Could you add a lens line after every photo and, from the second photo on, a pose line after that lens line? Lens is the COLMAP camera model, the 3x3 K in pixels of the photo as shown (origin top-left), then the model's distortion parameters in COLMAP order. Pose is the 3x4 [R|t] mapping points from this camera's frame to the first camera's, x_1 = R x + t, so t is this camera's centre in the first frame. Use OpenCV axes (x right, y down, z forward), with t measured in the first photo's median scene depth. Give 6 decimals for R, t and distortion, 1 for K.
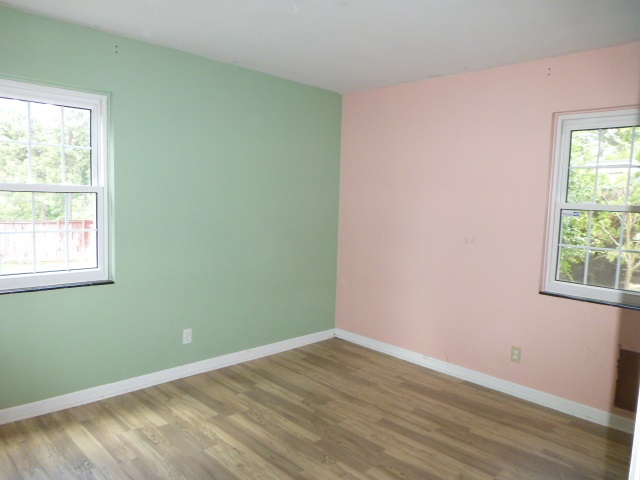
lens RADIAL K [[462.4, 0, 320.0], [0, 462.4, 240.0], [0, 0, 1]] dist [-0.013087, -0.010705]
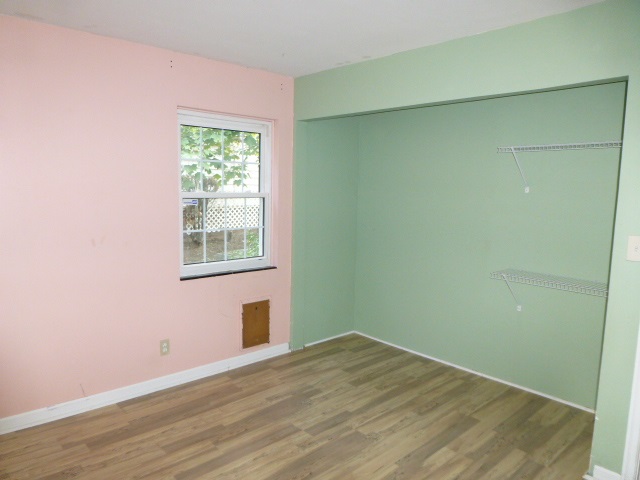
lens RADIAL K [[462.4, 0, 320.0], [0, 462.4, 240.0], [0, 0, 1]] dist [-0.013087, -0.010705]
pose [[0.034568, -0.149502, 0.988157, -0.551860], [0.073729, 0.986435, 0.146662, -0.108033], [-0.996679, 0.067786, 0.045122, 0.657992]]
